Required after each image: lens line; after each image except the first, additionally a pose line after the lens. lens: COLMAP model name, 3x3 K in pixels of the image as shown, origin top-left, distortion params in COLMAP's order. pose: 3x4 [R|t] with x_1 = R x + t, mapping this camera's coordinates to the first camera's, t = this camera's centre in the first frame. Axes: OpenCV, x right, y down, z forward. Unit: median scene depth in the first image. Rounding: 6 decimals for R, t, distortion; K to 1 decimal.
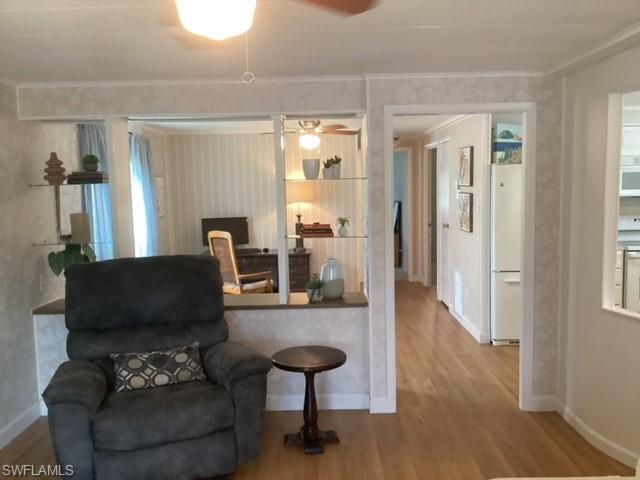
lens RADIAL K [[580.6, 0, 319.5], [0, 580.6, 239.0], [0, 0, 1]] dist [0.007956, 0.000000]
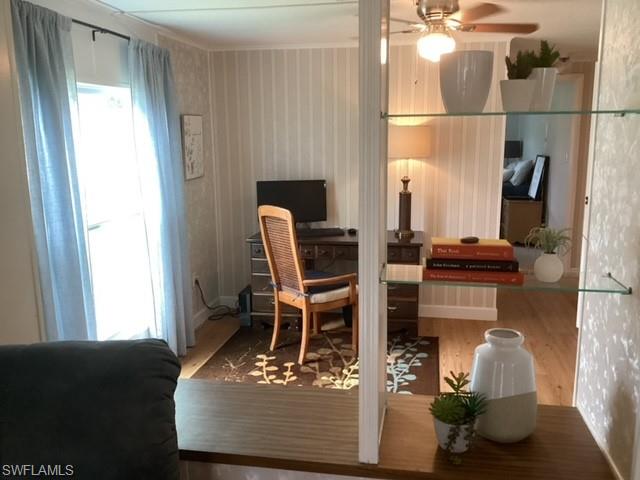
lens RADIAL K [[580.6, 0, 326.1], [0, 580.6, 243.6], [0, 0, 1]] dist [0.007956, 0.000000]
pose [[0.987195, 0.044486, -0.153187, -0.022925], [-0.029587, 0.994726, 0.098206, -0.034744], [0.156748, -0.092416, 0.983305, 0.391559]]
